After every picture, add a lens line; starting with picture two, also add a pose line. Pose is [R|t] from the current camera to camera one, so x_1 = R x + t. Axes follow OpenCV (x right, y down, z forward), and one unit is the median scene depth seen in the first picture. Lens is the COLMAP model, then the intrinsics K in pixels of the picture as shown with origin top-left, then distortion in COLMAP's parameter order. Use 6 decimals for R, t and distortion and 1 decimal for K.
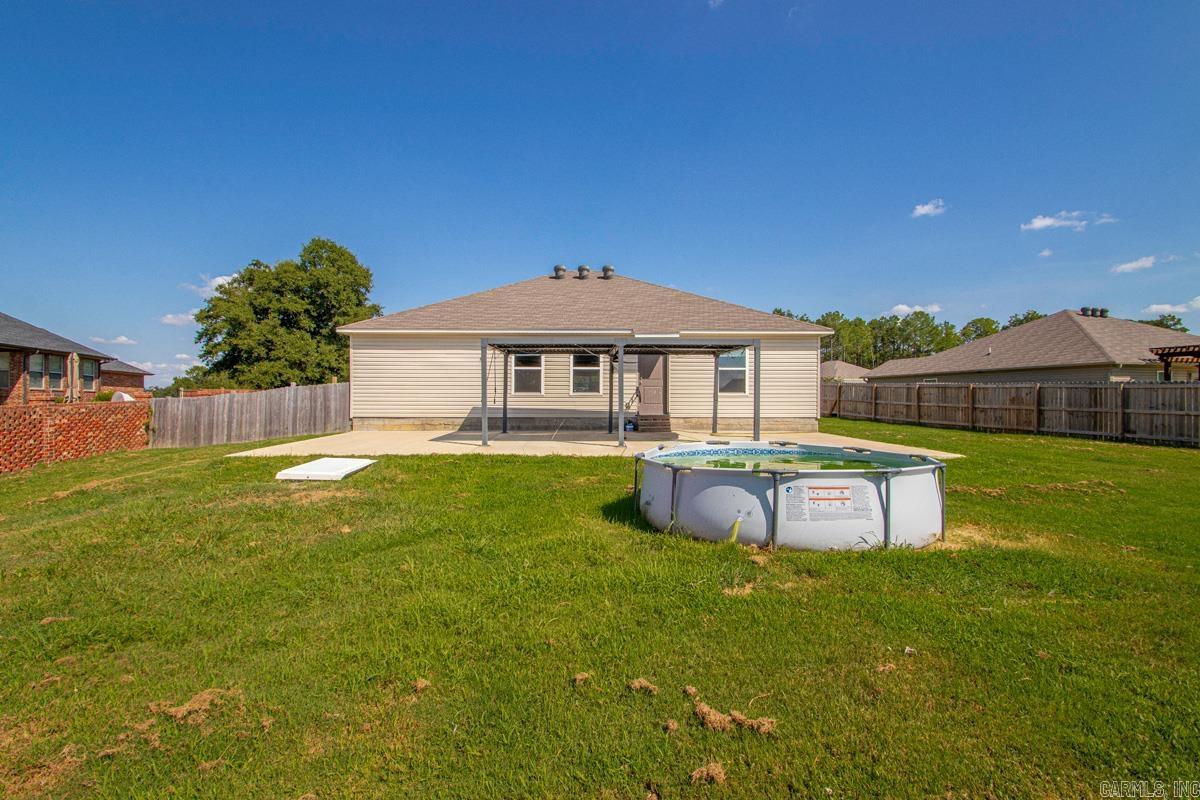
lens RADIAL K [[564.0, 0, 591.7], [0, 564.0, 410.2], [0, 0, 1]] dist [0.025404, -0.022575]
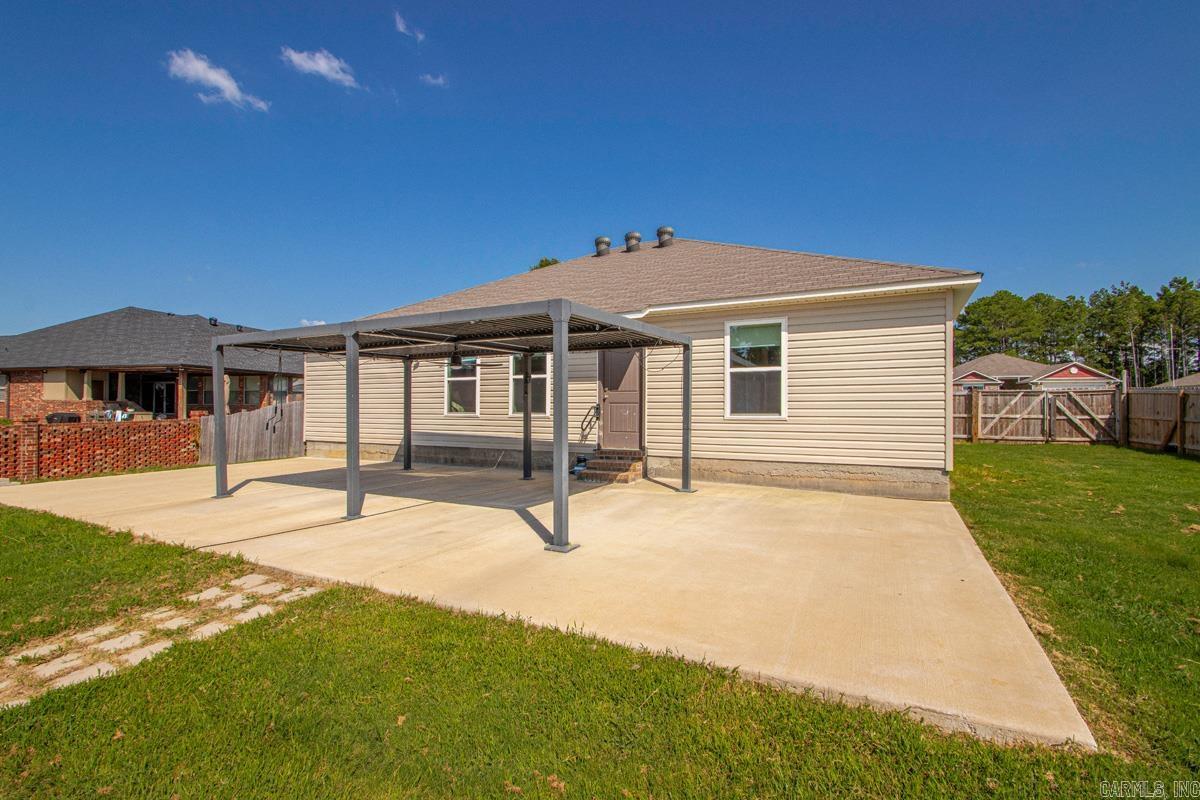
lens RADIAL K [[568.0, 0, 600.0], [0, 568.0, 400.0], [0, 0, 1]] dist [0.023348, -0.024081]
pose [[0.866860, -0.007104, -0.498500, 0.393349], [-0.010753, 0.999399, -0.032941, -0.025069], [0.498435, 0.033915, 0.866263, 0.456327]]
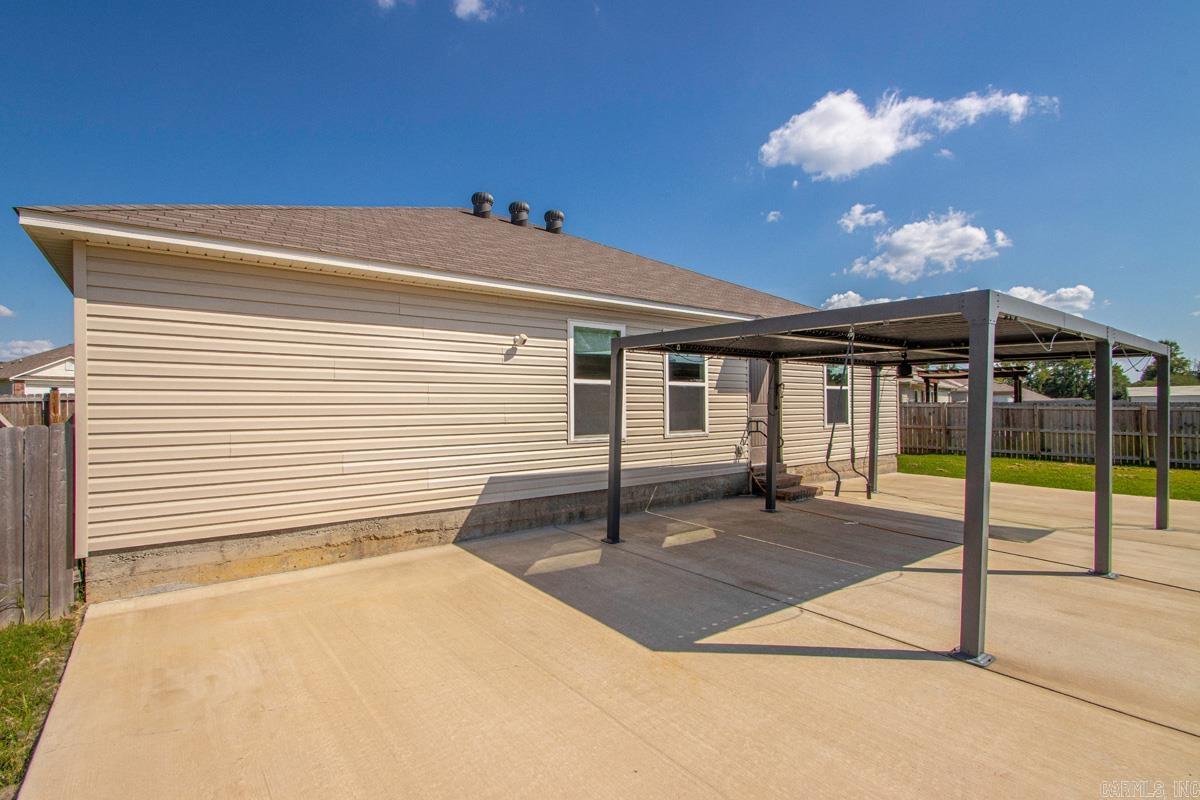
lens RADIAL K [[558.6, 0, 600.0], [0, 558.6, 400.0], [0, 0, 1]] dist [-0.014684, -0.000168]
pose [[0.809015, -0.001012, 0.587787, -0.370393], [0.014592, 0.999725, -0.018363, -0.050886], [-0.587606, 0.023433, 0.808808, 0.628767]]
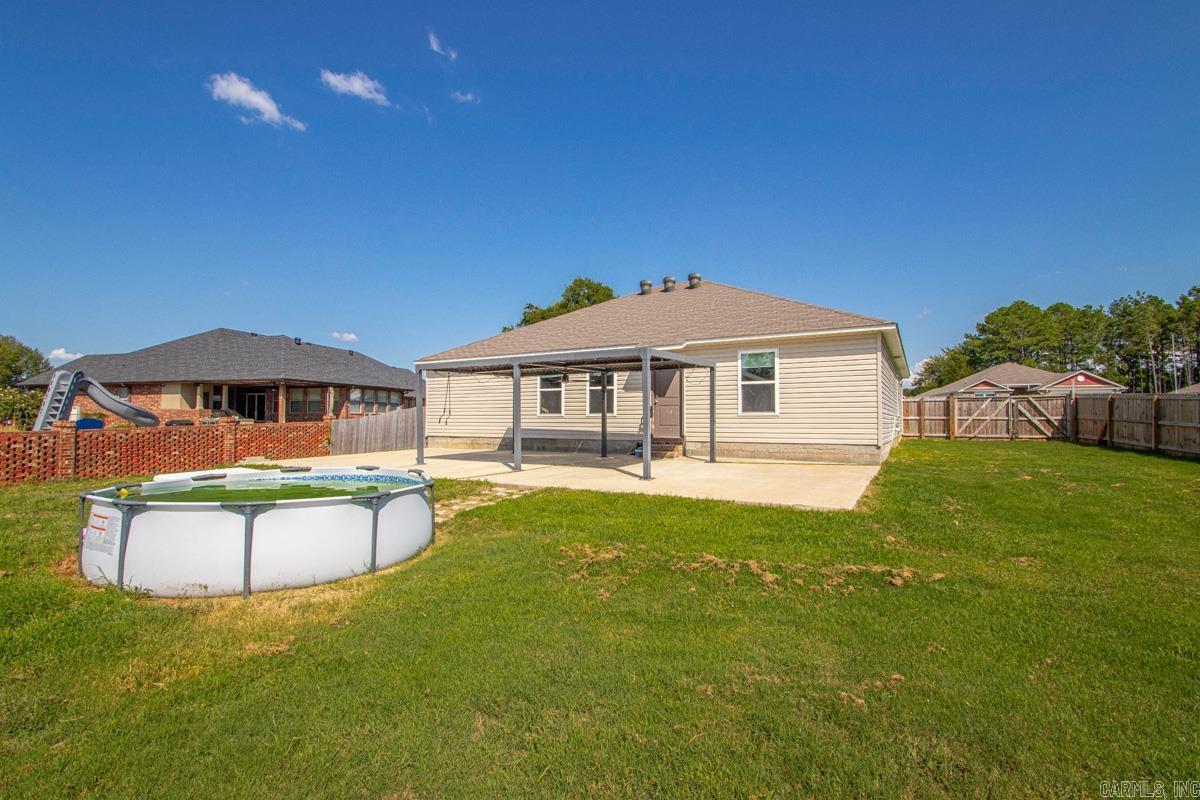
lens RADIAL K [[573.7, 0, 608.7], [0, 573.7, 417.2], [0, 0, 1]] dist [0.017491, -0.000013]
pose [[0.853055, -0.004147, -0.521805, 0.498923], [-0.007630, 0.999762, -0.020420, -0.005017], [0.521766, 0.021401, 0.852820, 0.183194]]
